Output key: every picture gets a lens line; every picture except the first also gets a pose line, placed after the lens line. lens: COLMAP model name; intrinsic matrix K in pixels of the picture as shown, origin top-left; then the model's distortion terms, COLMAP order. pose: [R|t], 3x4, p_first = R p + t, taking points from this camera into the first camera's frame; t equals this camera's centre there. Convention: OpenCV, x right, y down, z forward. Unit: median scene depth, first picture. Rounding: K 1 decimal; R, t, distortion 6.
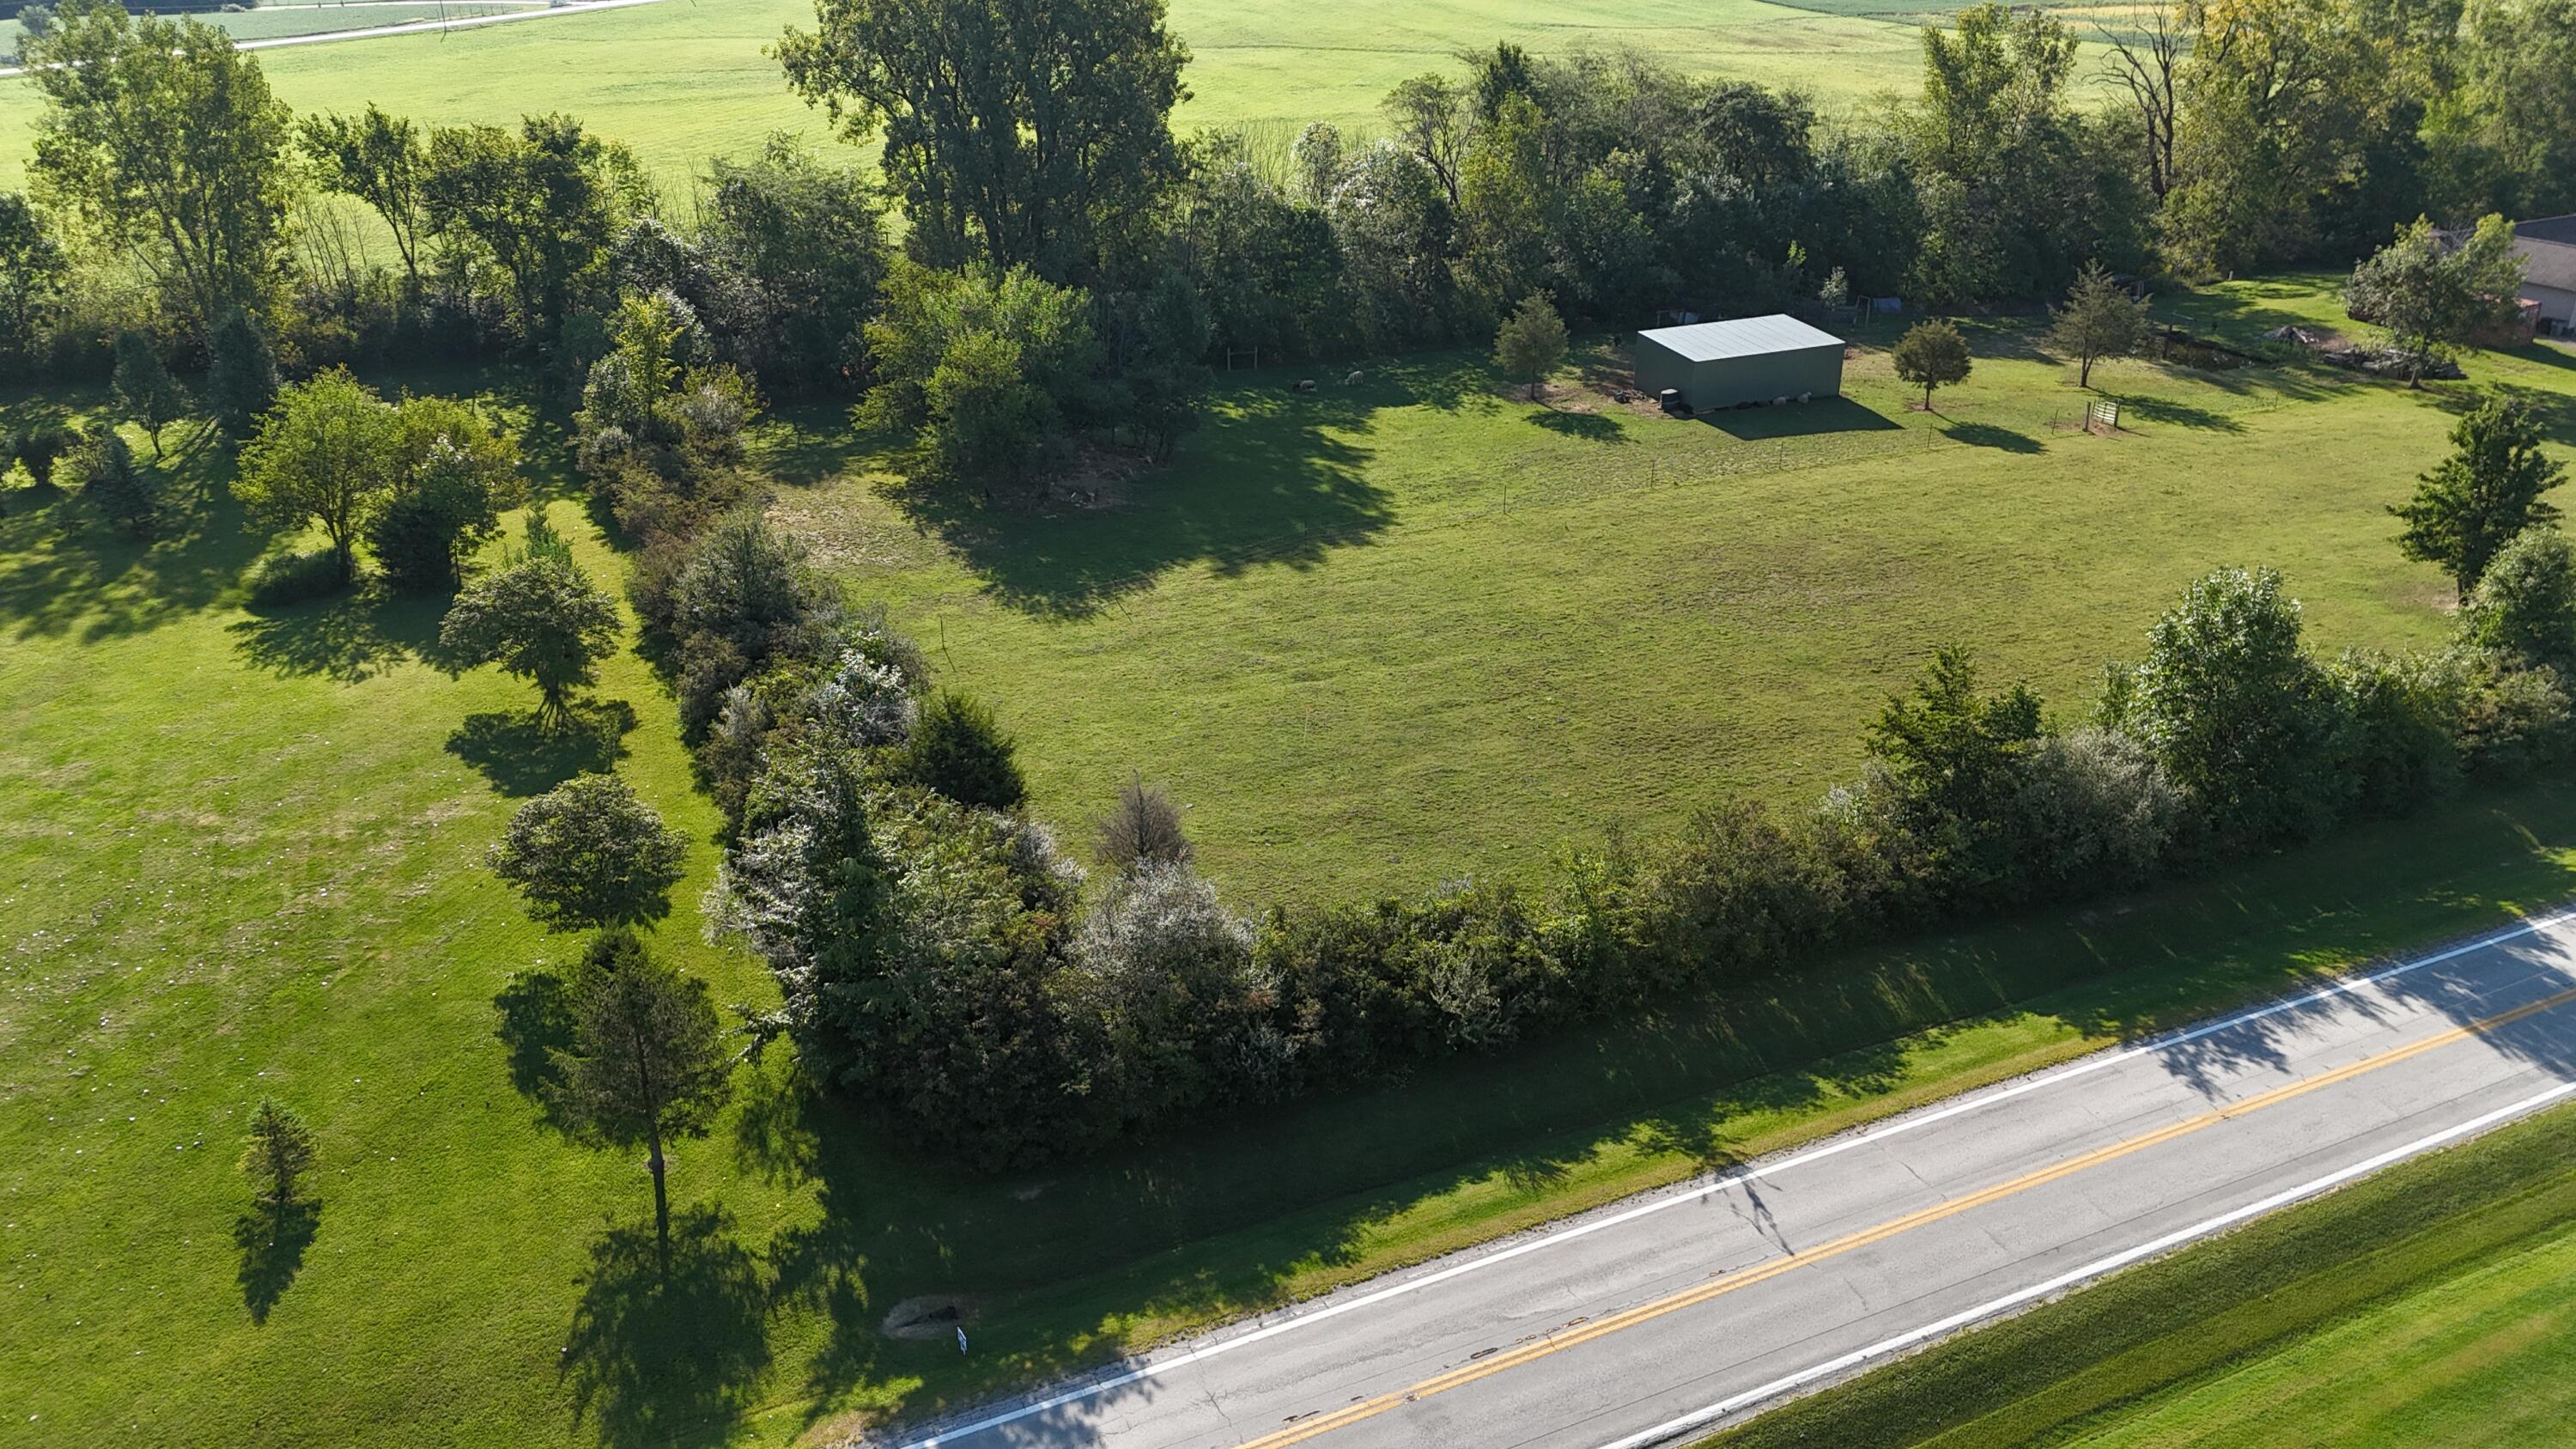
lens RADIAL K [[1889.8, 0, 1288.0], [0, 1889.8, 724.5], [0, 0, 1]] dist [0.073099, -0.066559]
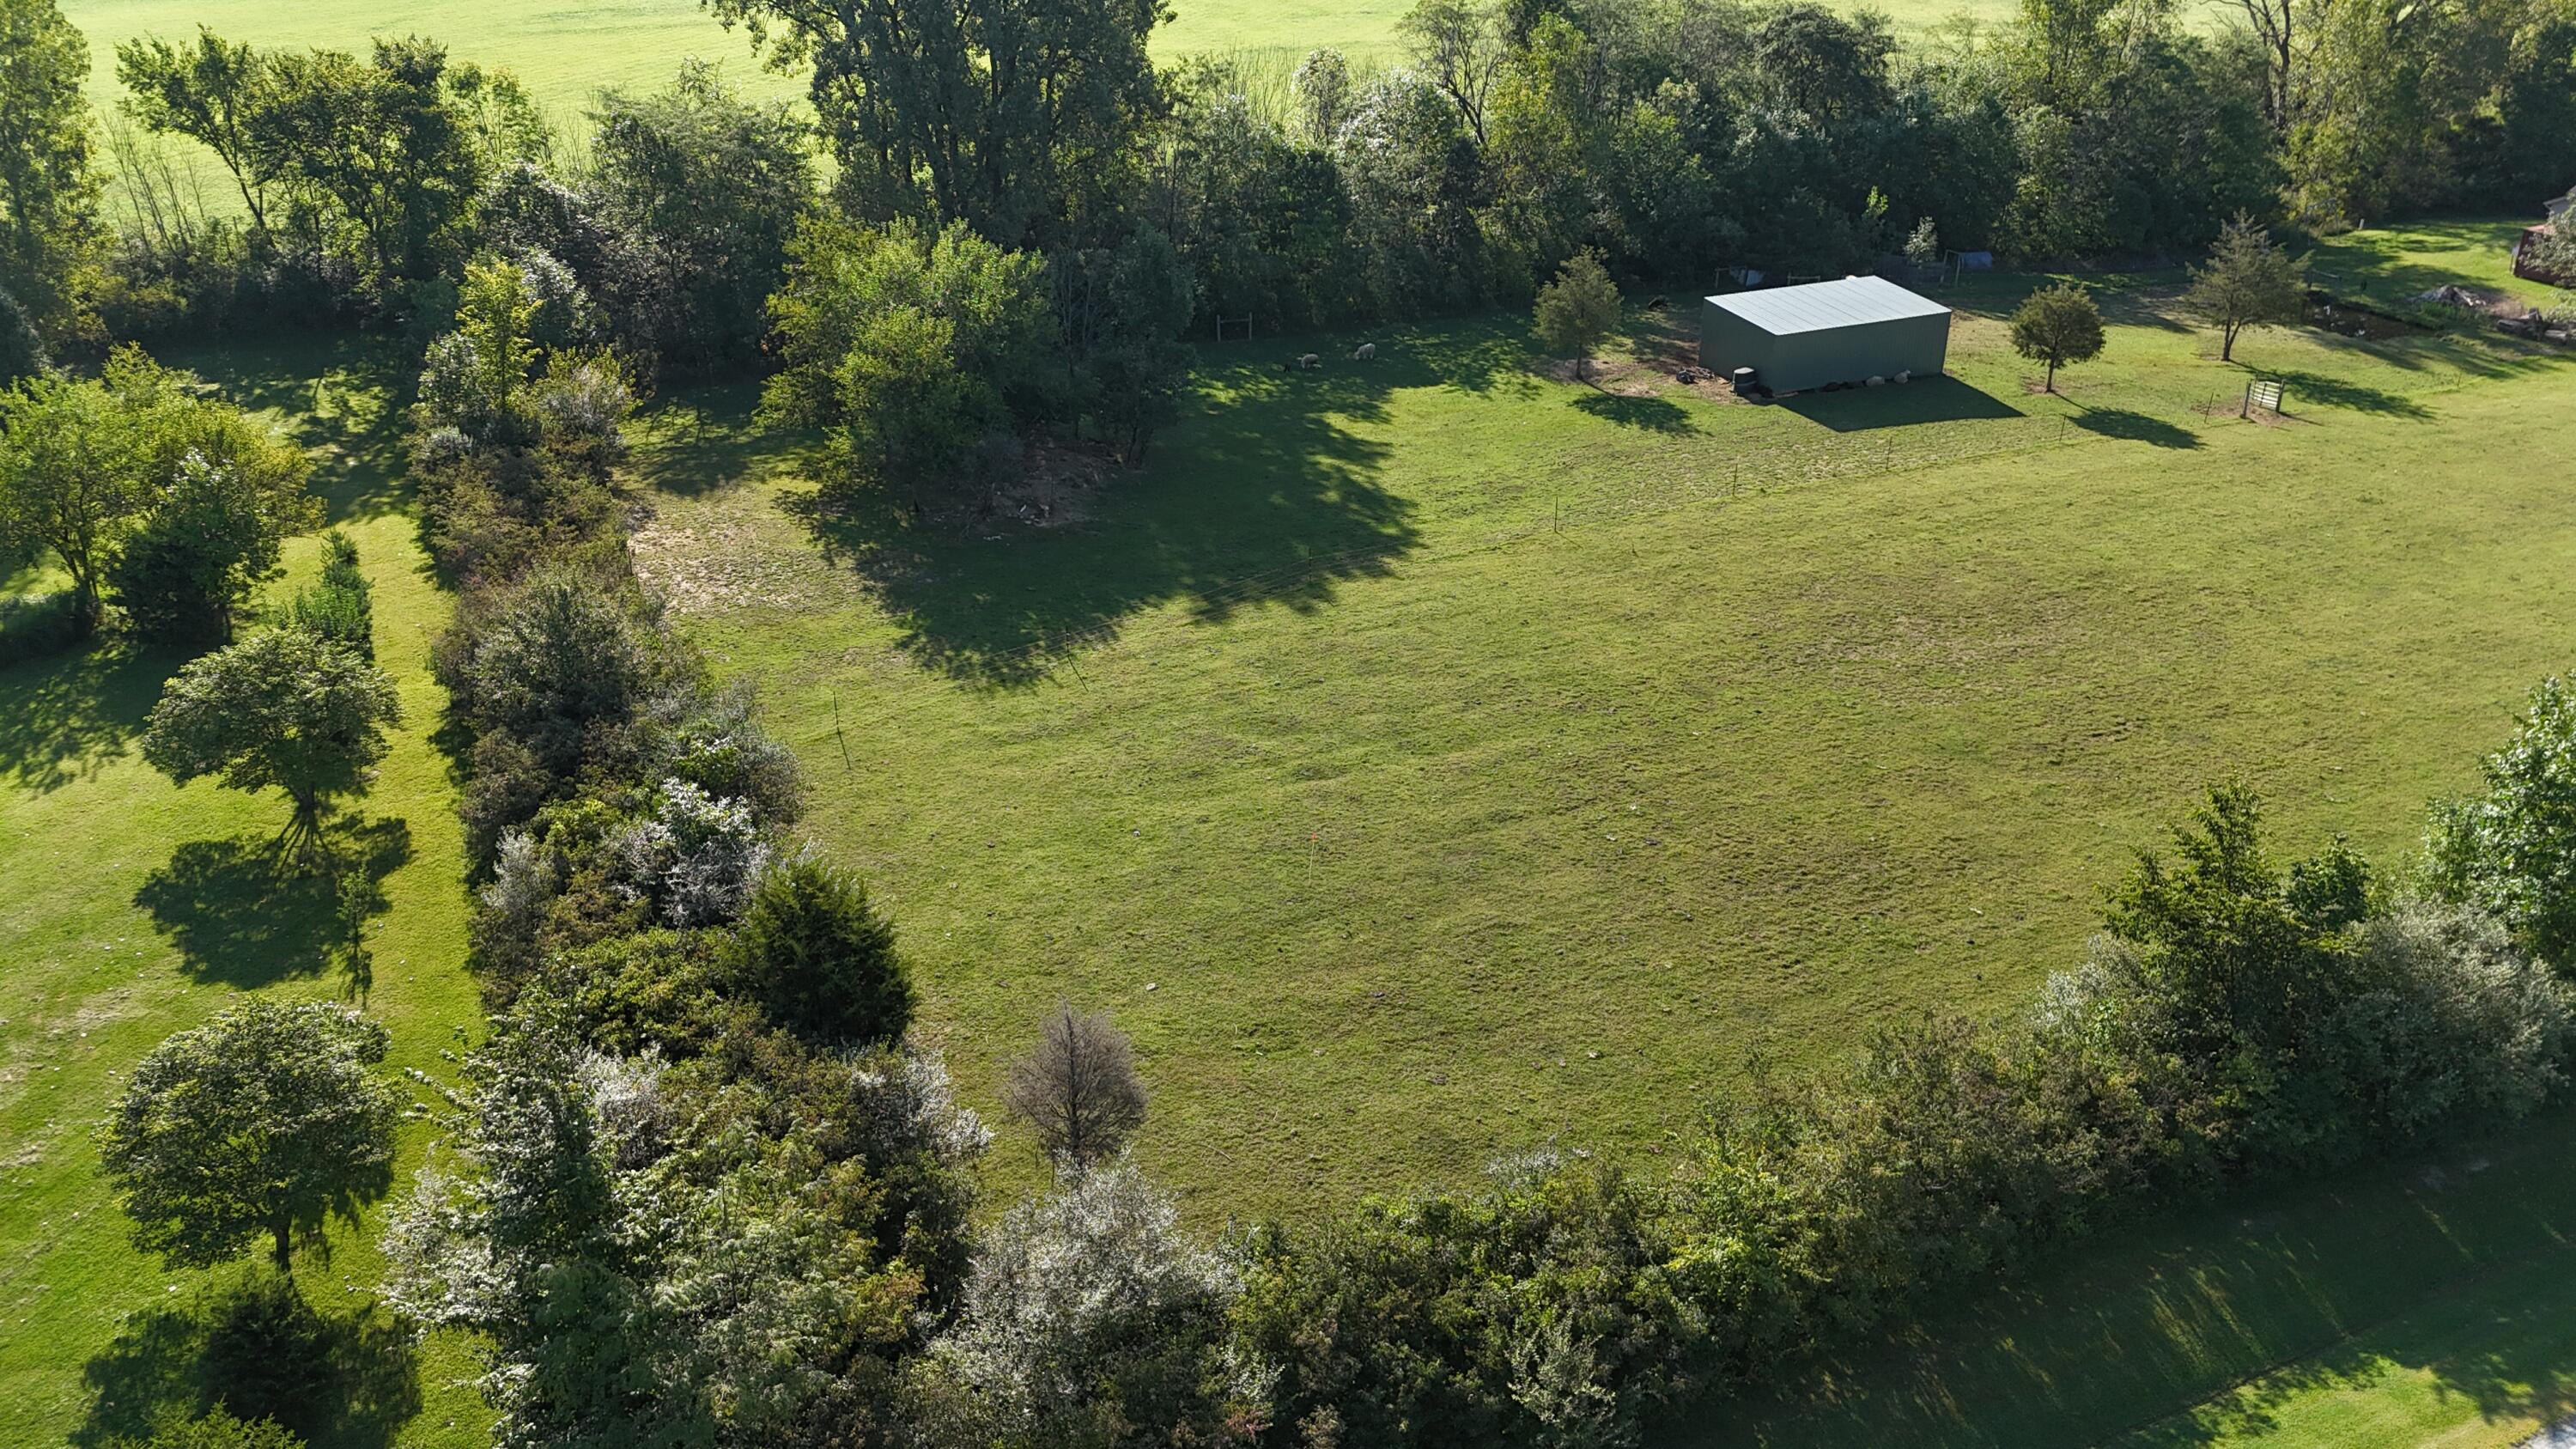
lens RADIAL K [[1889.8, 0, 1288.0], [0, 1889.8, 724.5], [0, 0, 1]] dist [0.073099, -0.066559]
pose [[1.000000, -0.000775, -0.000582, 0.000493], [0.000792, 0.999531, 0.030608, -0.054321], [0.000558, -0.030608, 0.999531, 0.188705]]
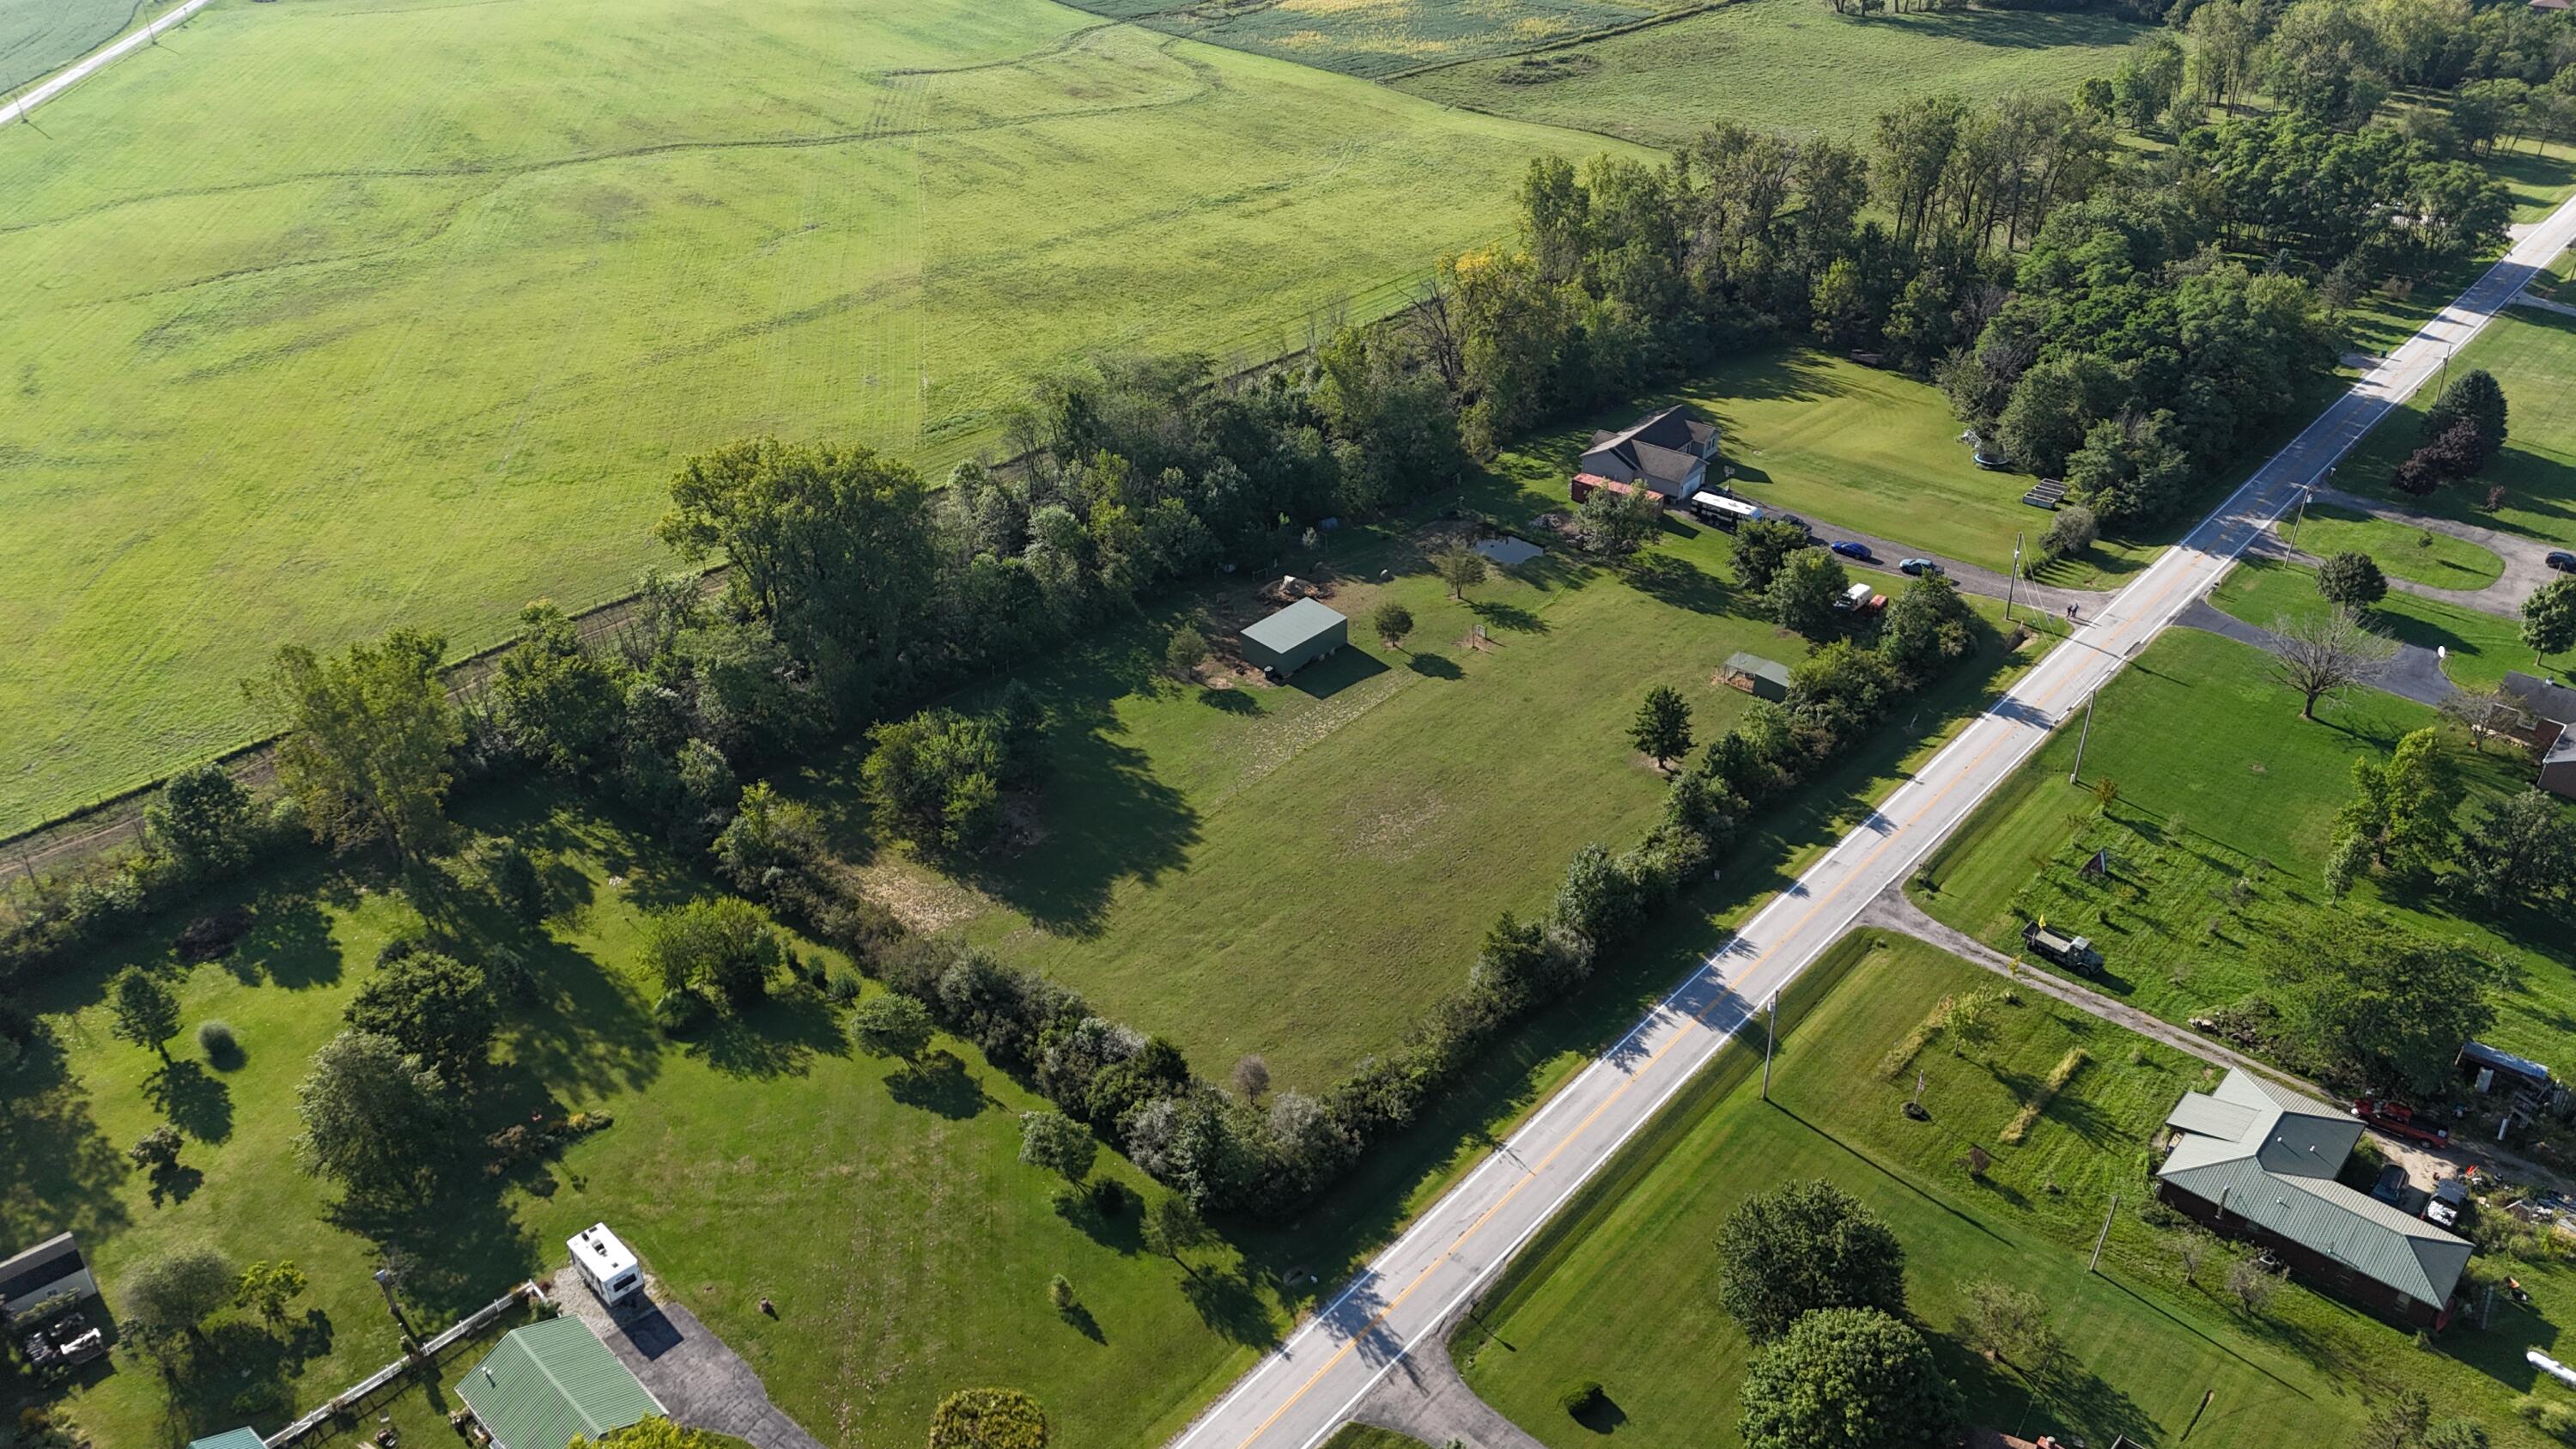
lens RADIAL K [[1889.8, 0, 1288.0], [0, 1889.8, 724.5], [0, 0, 1]] dist [0.073099, -0.066559]
pose [[0.918875, -0.213822, 0.331584, -0.465481], [0.174008, 0.973890, 0.145808, -0.457817], [-0.354104, -0.076281, 0.932090, -0.816640]]
